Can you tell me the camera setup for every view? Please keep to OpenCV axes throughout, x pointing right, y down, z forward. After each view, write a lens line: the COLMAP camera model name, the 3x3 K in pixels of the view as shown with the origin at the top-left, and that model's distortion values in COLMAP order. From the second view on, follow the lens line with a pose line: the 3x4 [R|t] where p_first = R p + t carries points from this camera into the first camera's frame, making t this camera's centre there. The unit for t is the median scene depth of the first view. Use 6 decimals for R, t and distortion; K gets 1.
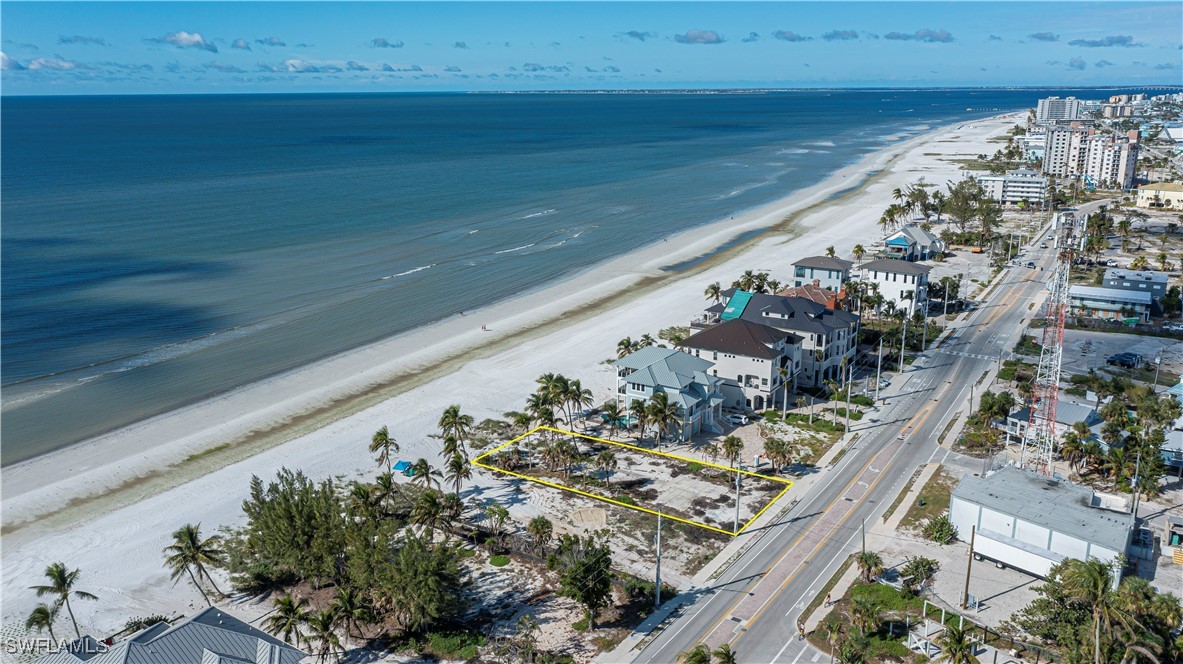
lens RADIAL K [[960.4, 0, 556.8], [0, 960.4, 331.4], [0, 0, 1]] dist [-0.003215, -0.003886]
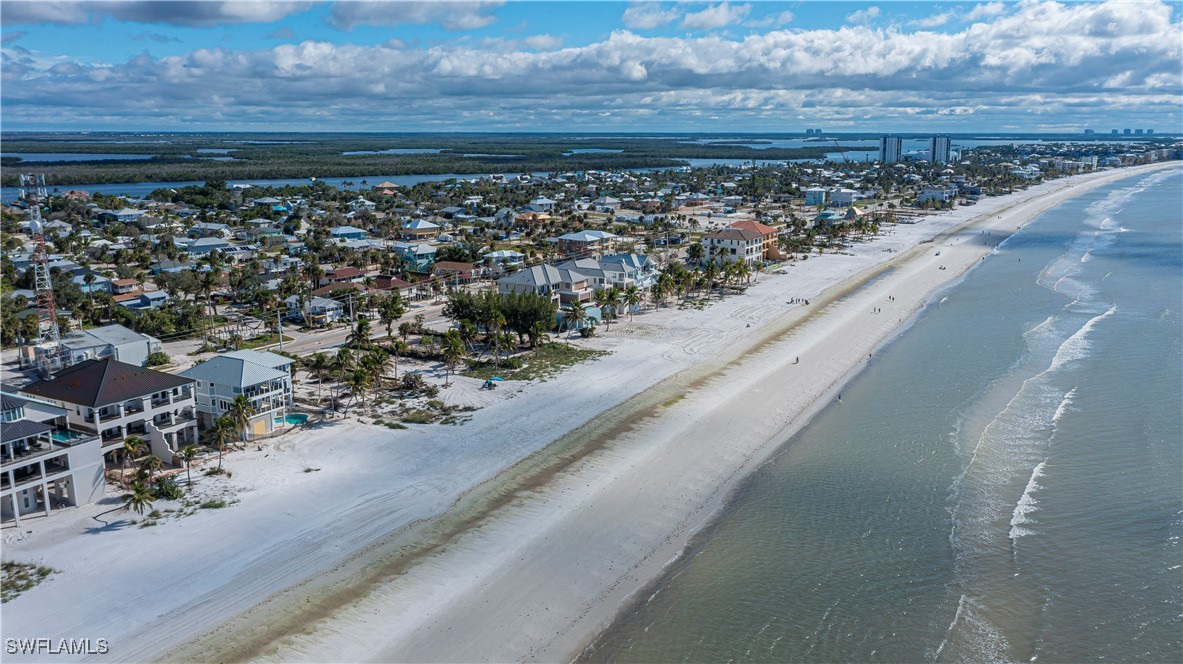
lens RADIAL K [[945.0, 0, 615.5], [0, 945.0, 330.3], [0, 0, 1]] dist [0.003898, 0.000159]
pose [[-0.996443, 0.026299, -0.080060, -0.197101], [-0.012530, 0.893250, 0.449386, -0.440729], [0.083332, 0.448790, -0.889743, 1.890216]]
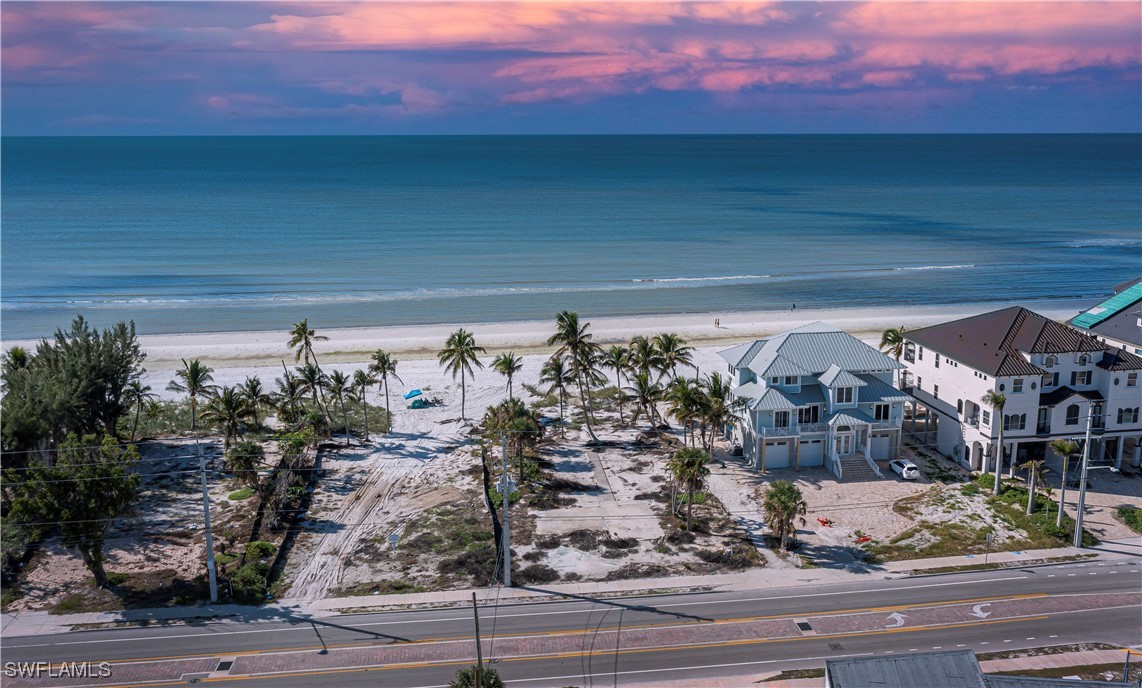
lens RADIAL K [[992.4, 0, 571.0], [0, 992.4, 344.0], [0, 0, 1]] dist [-0.006417, -0.004890]
pose [[0.670852, 0.166054, -0.722761, 0.461483], [-0.189541, 0.980631, 0.049371, 0.029727], [0.716960, 0.103873, 0.689332, 0.466864]]
